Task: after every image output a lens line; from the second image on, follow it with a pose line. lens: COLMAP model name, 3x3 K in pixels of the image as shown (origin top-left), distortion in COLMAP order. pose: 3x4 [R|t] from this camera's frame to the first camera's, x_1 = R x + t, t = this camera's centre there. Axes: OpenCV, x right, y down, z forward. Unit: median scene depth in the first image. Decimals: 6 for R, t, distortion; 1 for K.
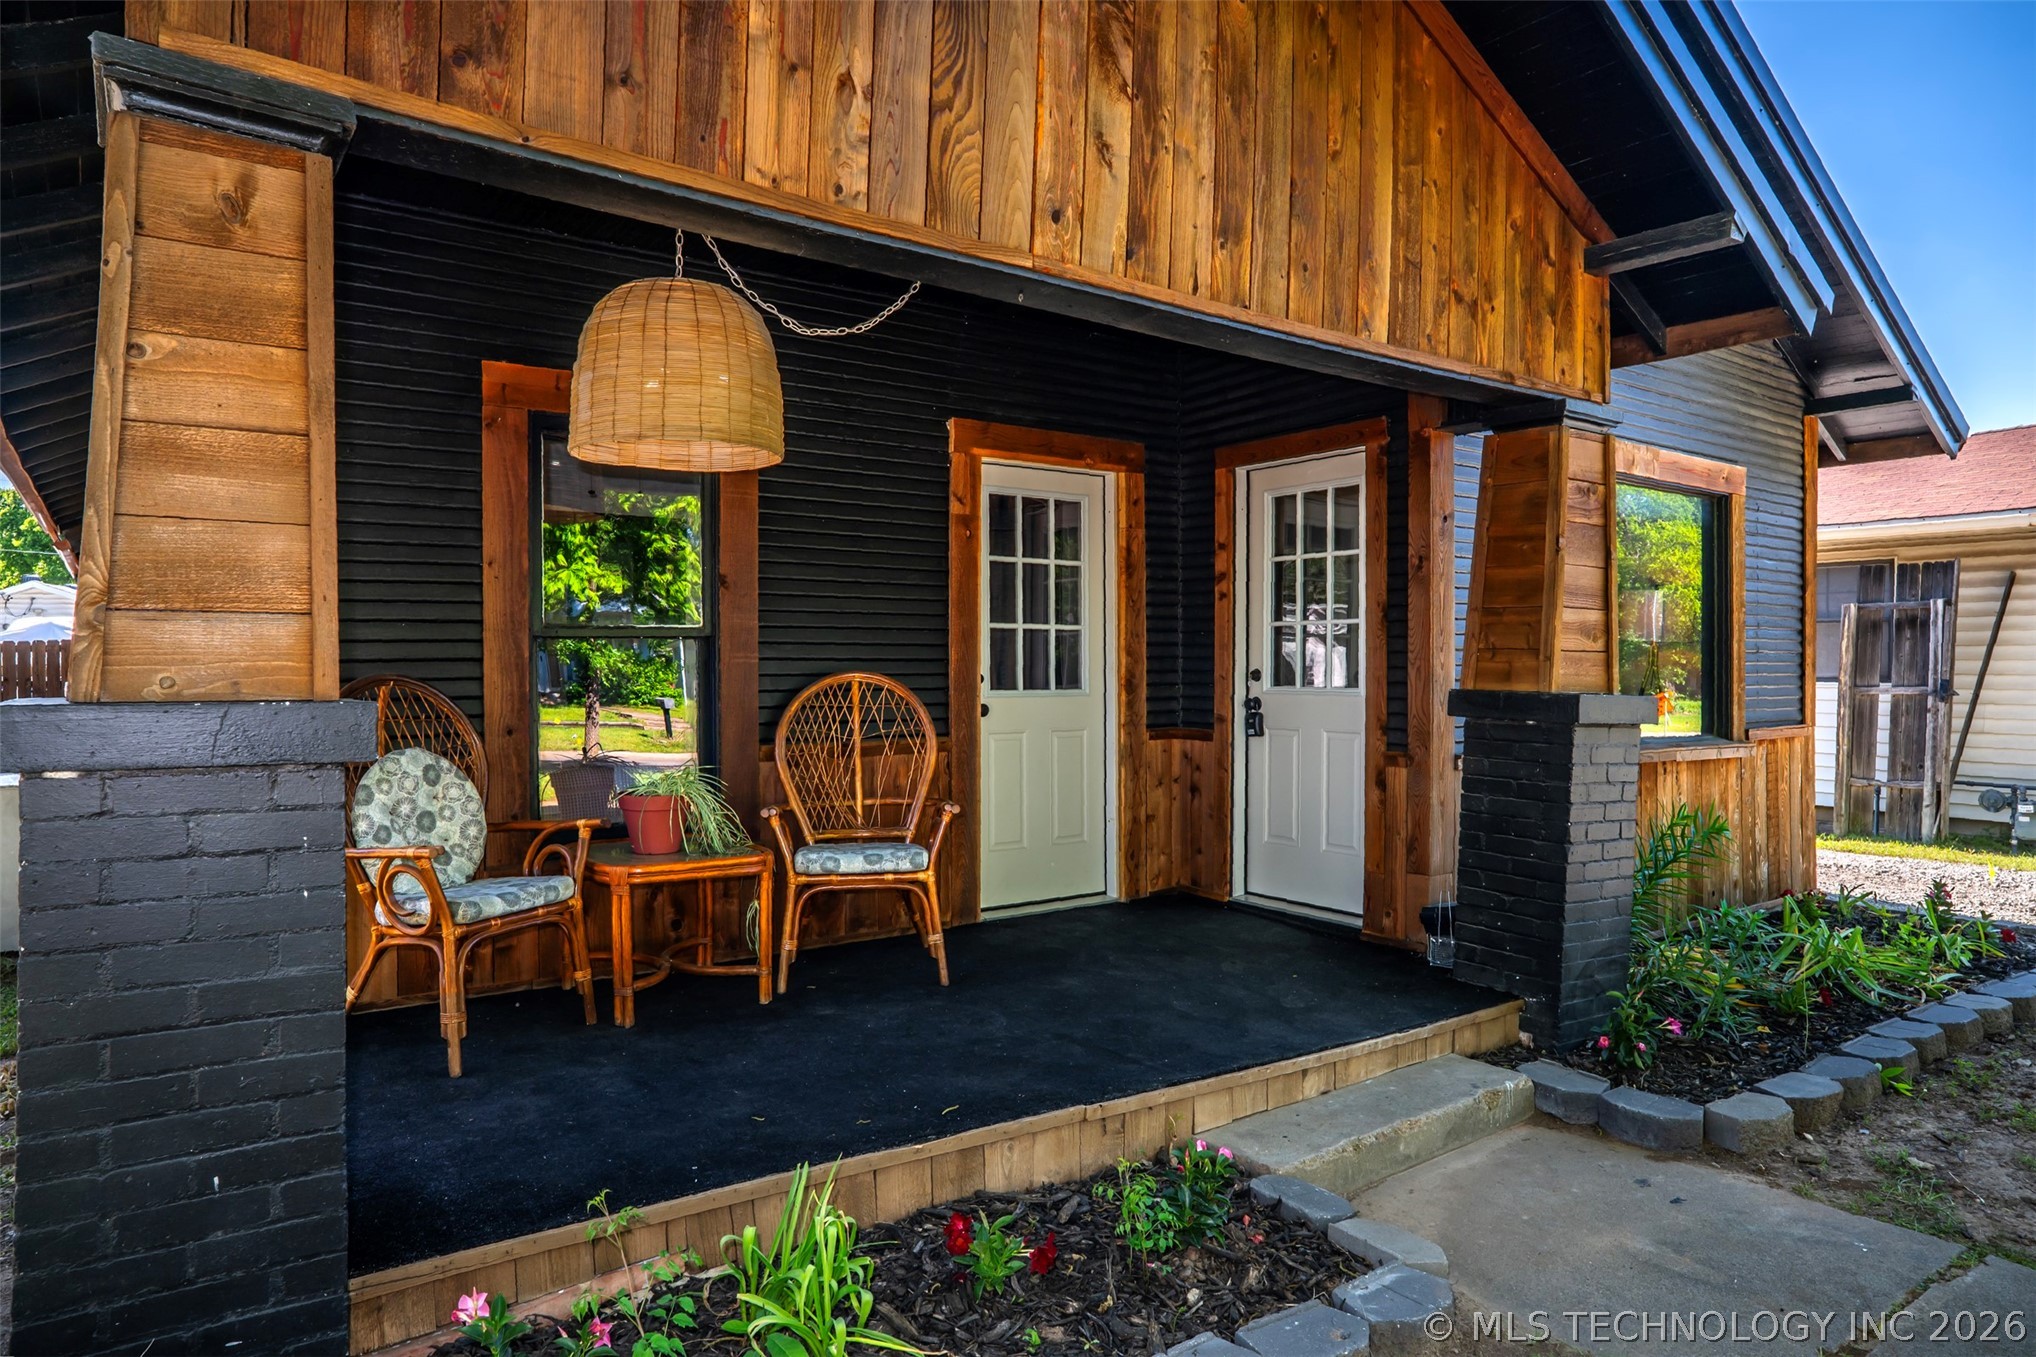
lens RADIAL K [[1259.3, 0, 1002.1], [0, 1259.3, 683.3], [0, 0, 1]] dist [-0.070510, 0.054954]
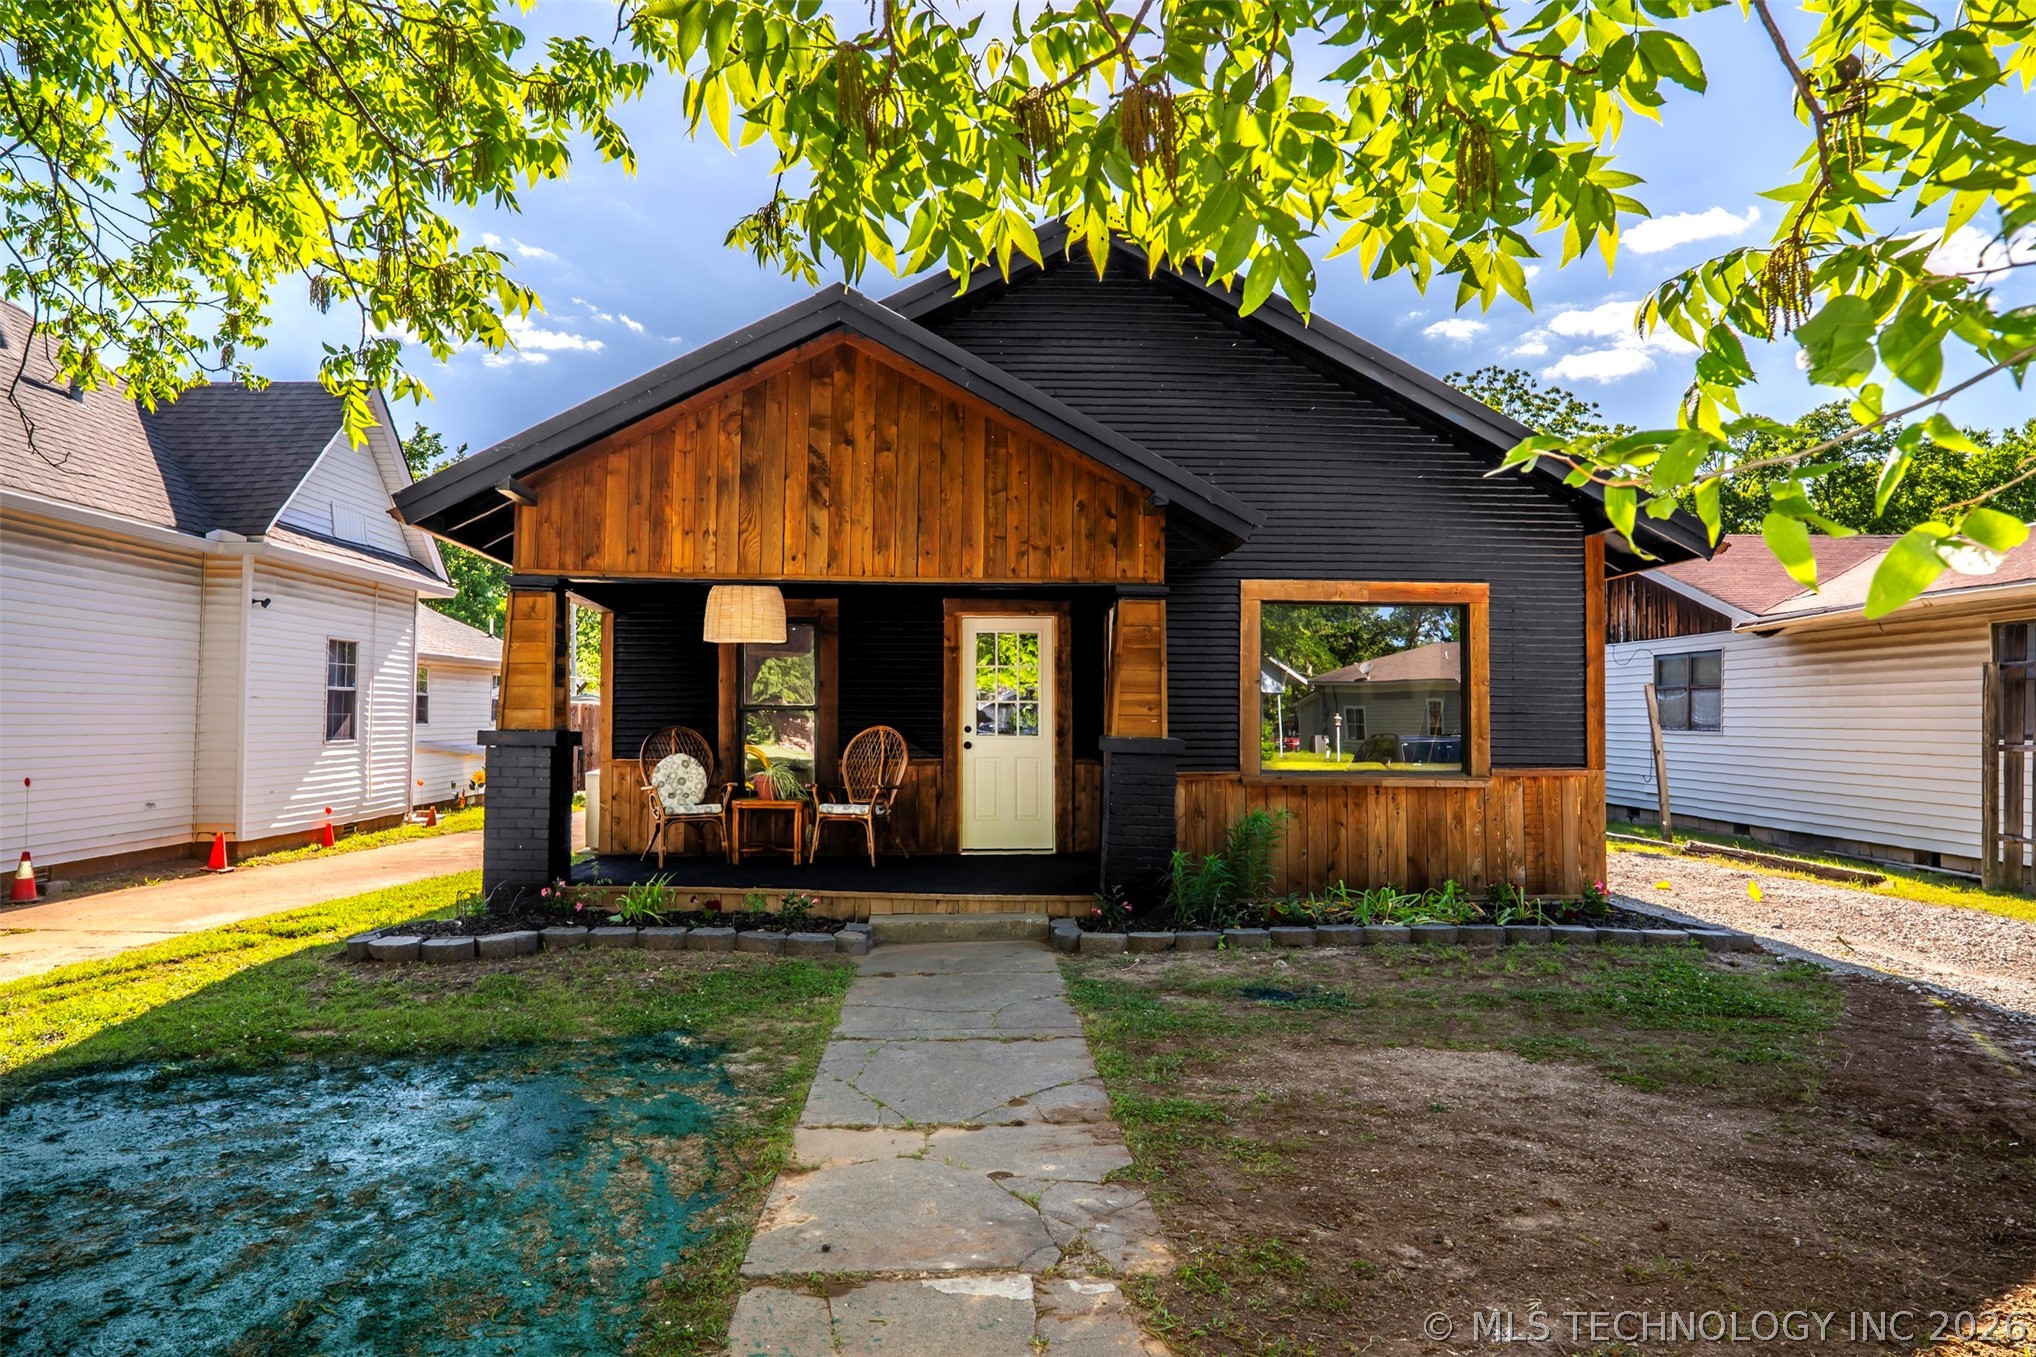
lens RADIAL K [[1232.8, 0, 1004.2], [0, 1232.8, 682.4], [0, 0, 1]] dist [-0.066460, 0.052193]
pose [[0.833728, -0.016189, -0.551937, 1.373760], [-0.009540, 0.998999, -0.043712, 0.008426], [0.552092, 0.041710, 0.832739, -0.705540]]
